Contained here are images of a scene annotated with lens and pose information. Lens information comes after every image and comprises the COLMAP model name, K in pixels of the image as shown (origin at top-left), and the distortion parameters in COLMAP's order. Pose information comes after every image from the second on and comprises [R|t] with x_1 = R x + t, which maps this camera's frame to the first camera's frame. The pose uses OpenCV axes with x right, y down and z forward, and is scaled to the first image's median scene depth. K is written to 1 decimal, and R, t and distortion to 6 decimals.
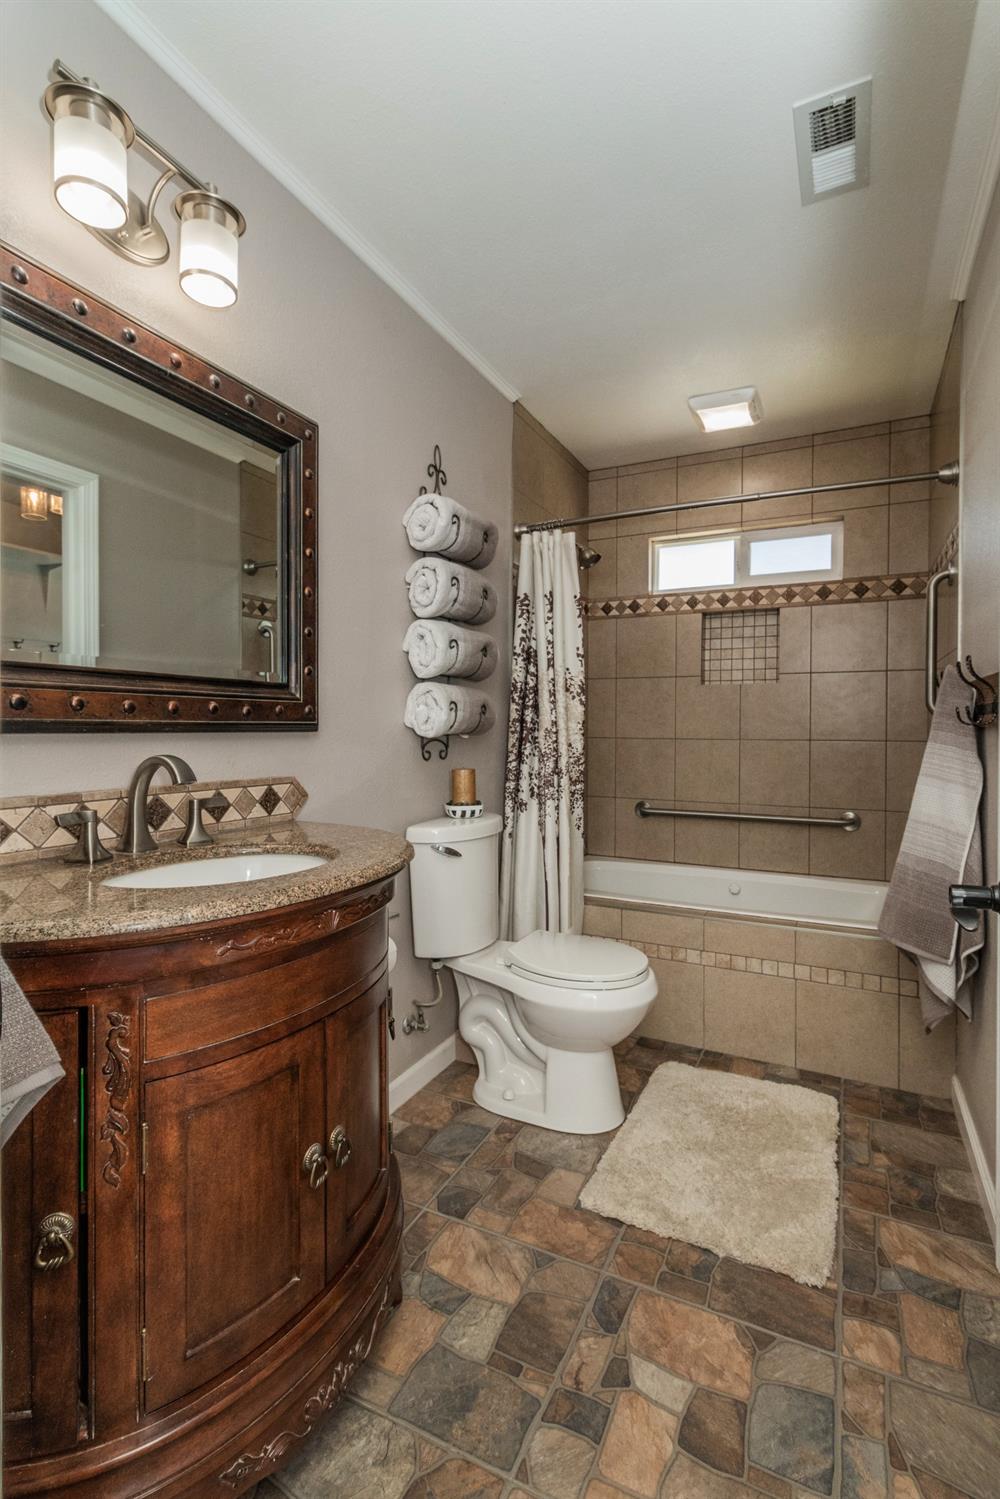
lens RADIAL K [[688.3, 0, 516.3], [0, 688.3, 731.3], [0, 0, 1]] dist [-0.000319, -0.000506]
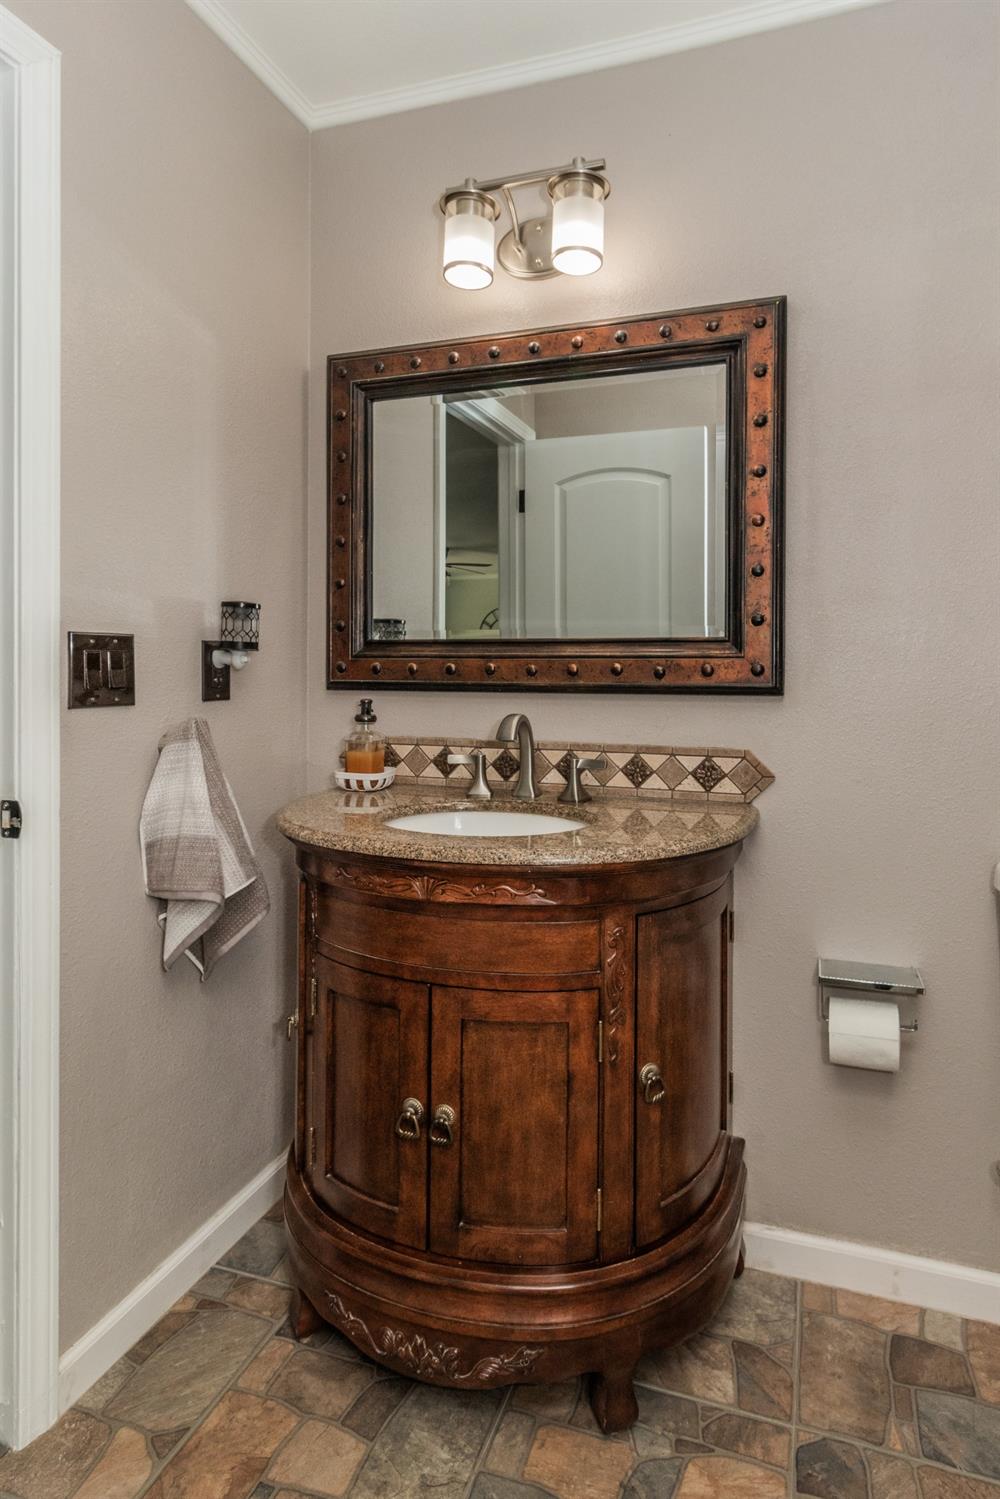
lens RADIAL K [[801.3, 0, 579.0], [0, 801.3, 665.5], [0, 0, 1]] dist [0.005157, -0.000503]
pose [[0.147826, 0.001246, -0.989013, 0.728142], [-0.007366, 0.999973, 0.000159, -0.041887], [0.988986, 0.007262, 0.147831, 0.823415]]
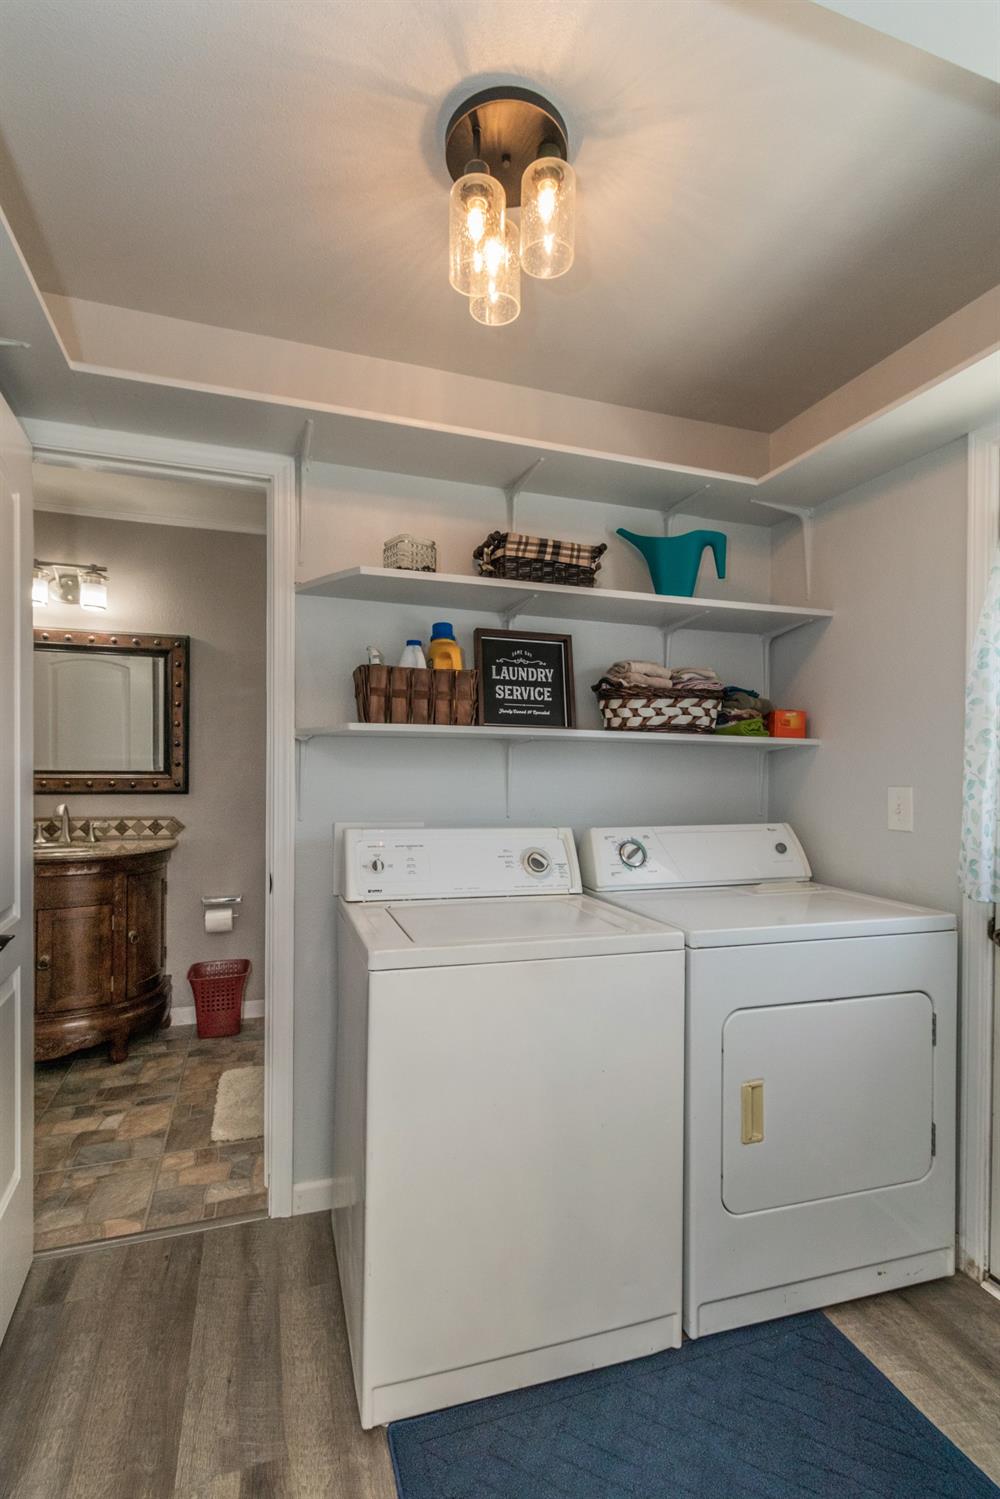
lens RADIAL K [[688.3, 0, 492.7], [0, 688.3, 773.2], [0, 0, 1]] dist [-0.000319, -0.000506]
pose [[0.698257, 0.008312, -0.715799, 2.183991], [-0.010020, 0.999948, 0.001837, -0.091686], [0.715777, 0.005890, 0.698304, 0.332374]]
